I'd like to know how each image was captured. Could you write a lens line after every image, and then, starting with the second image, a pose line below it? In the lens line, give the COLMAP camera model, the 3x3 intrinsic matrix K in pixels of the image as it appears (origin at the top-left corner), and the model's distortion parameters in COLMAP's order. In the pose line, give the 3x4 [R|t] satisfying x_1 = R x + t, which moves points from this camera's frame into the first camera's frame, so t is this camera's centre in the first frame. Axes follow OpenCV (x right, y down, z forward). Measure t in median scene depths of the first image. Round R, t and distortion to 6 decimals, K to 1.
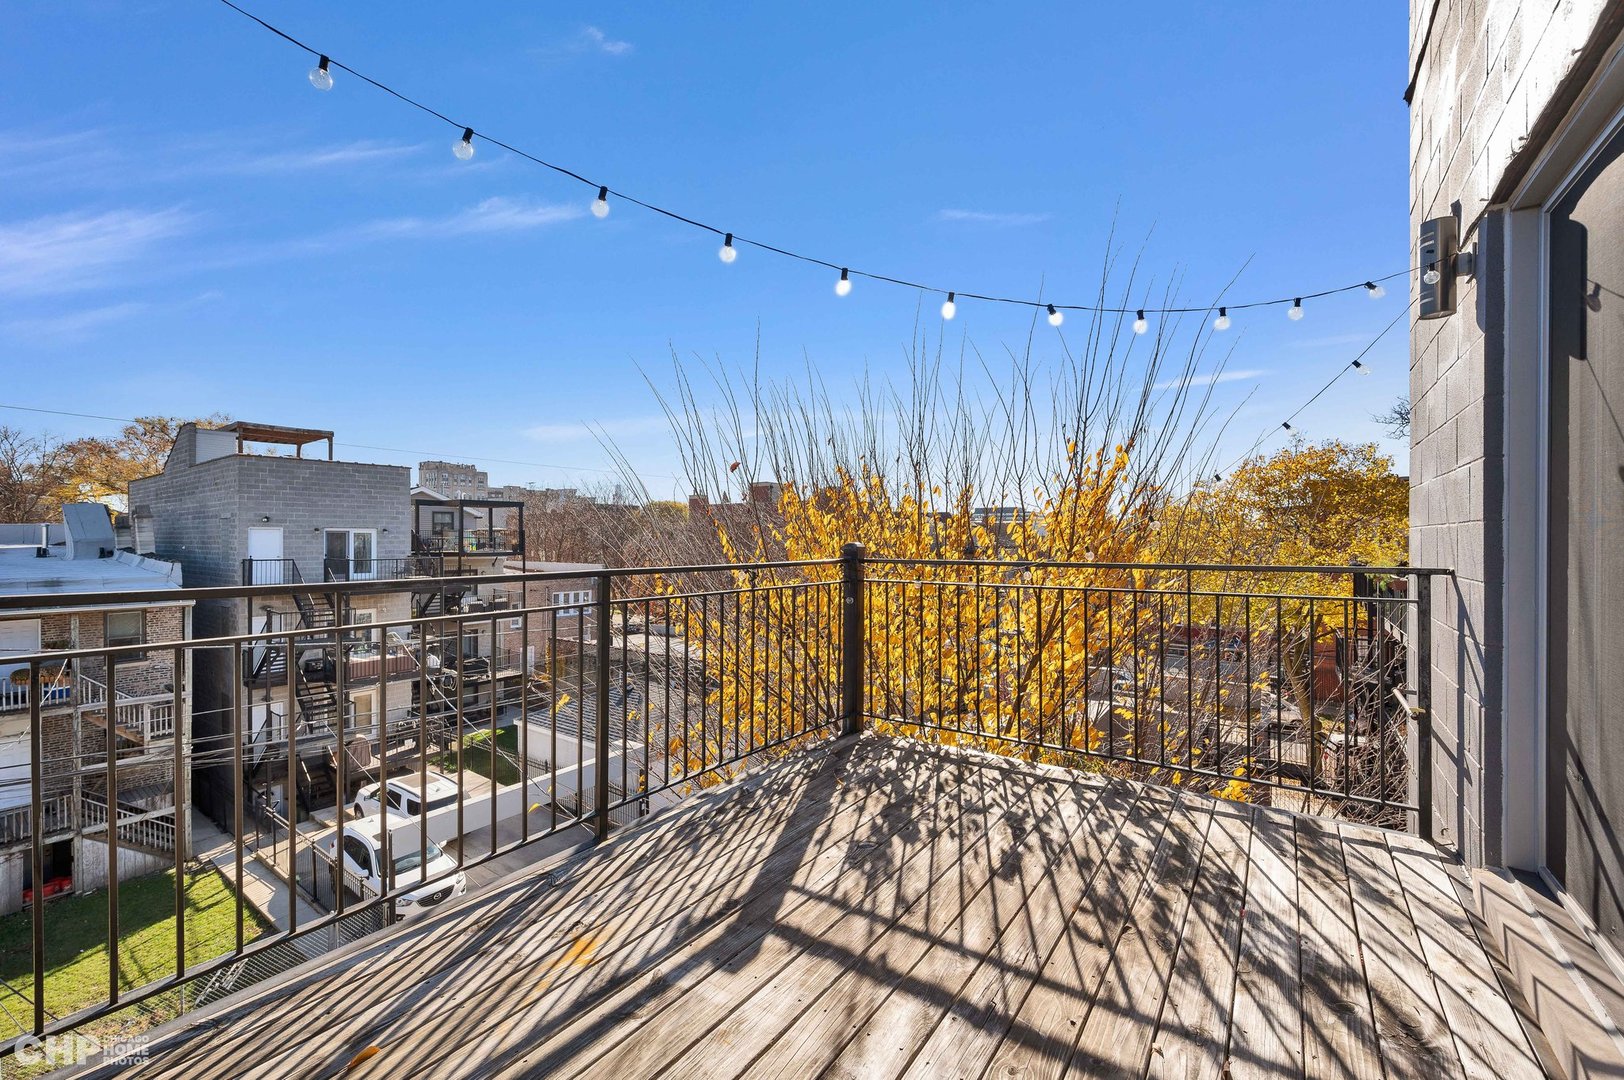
lens RADIAL K [[643.5, 0, 807.8], [0, 643.5, 535.1], [0, 0, 1]] dist [0.000163, 0.000057]
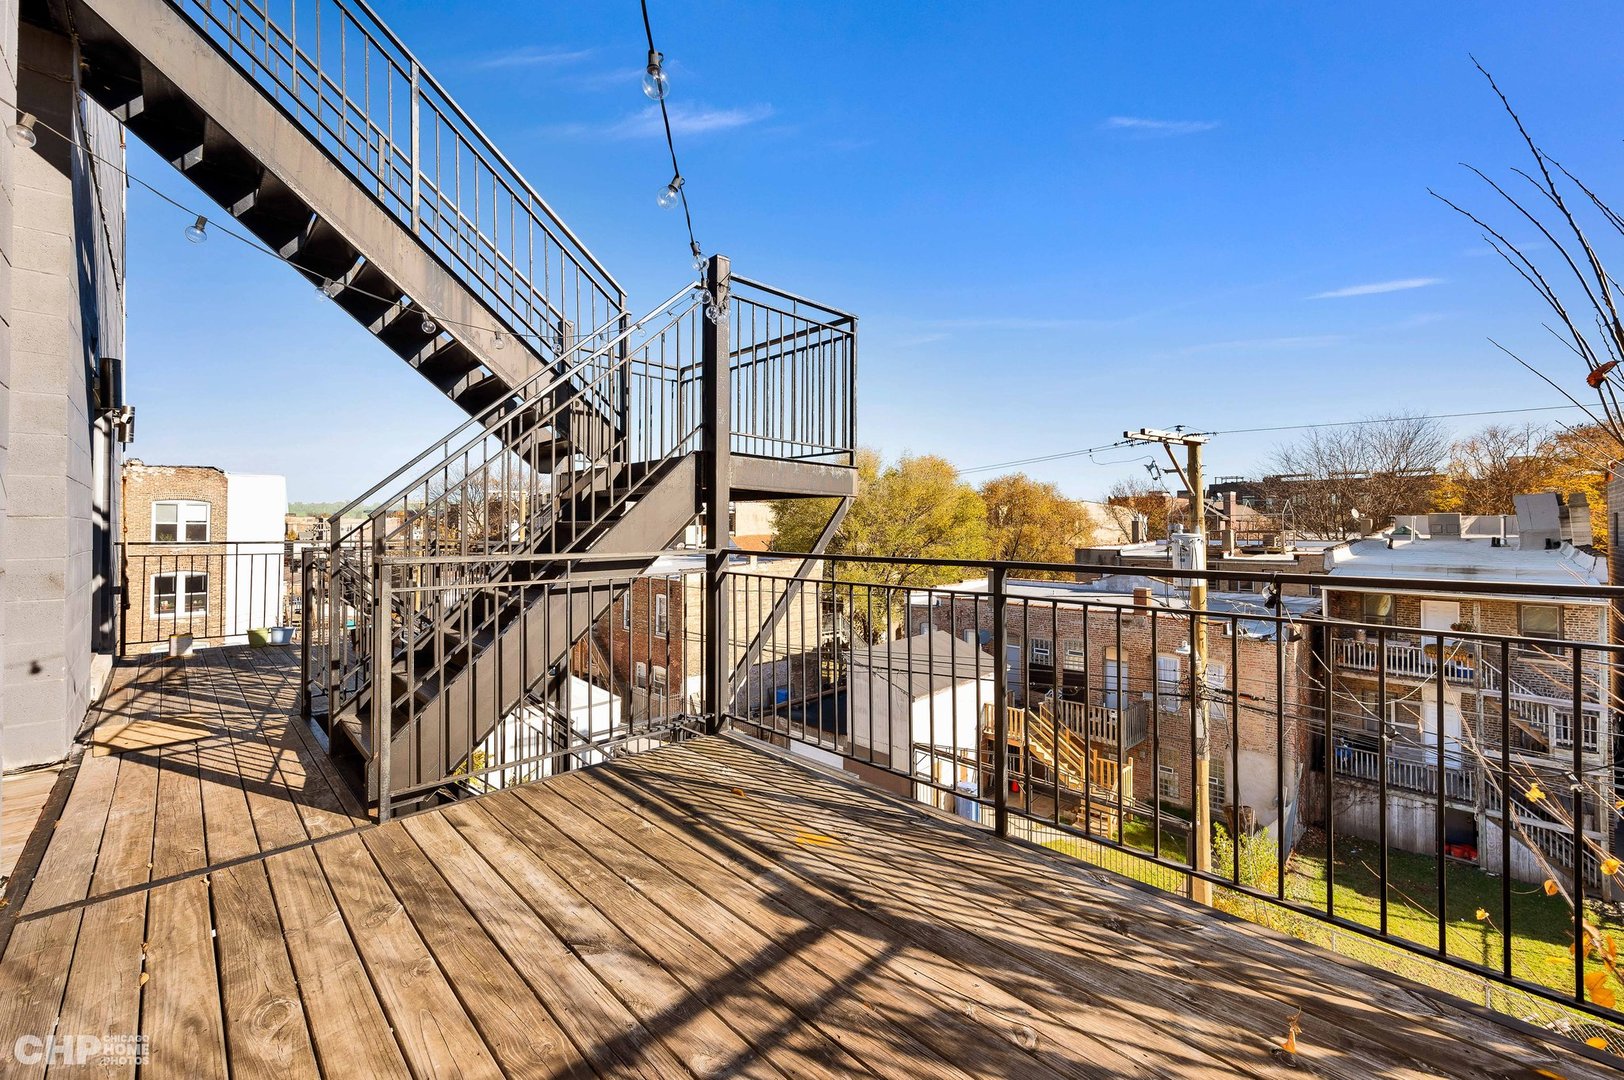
lens RADIAL K [[643.5, 0, 807.8], [0, 643.5, 535.1], [0, 0, 1]] dist [0.000163, 0.000057]
pose [[-0.151466, 0.009775, -0.988414, 0.064188], [0.004536, 0.999947, 0.009194, 0.000520], [0.988452, -0.003091, -0.151502, 0.080028]]
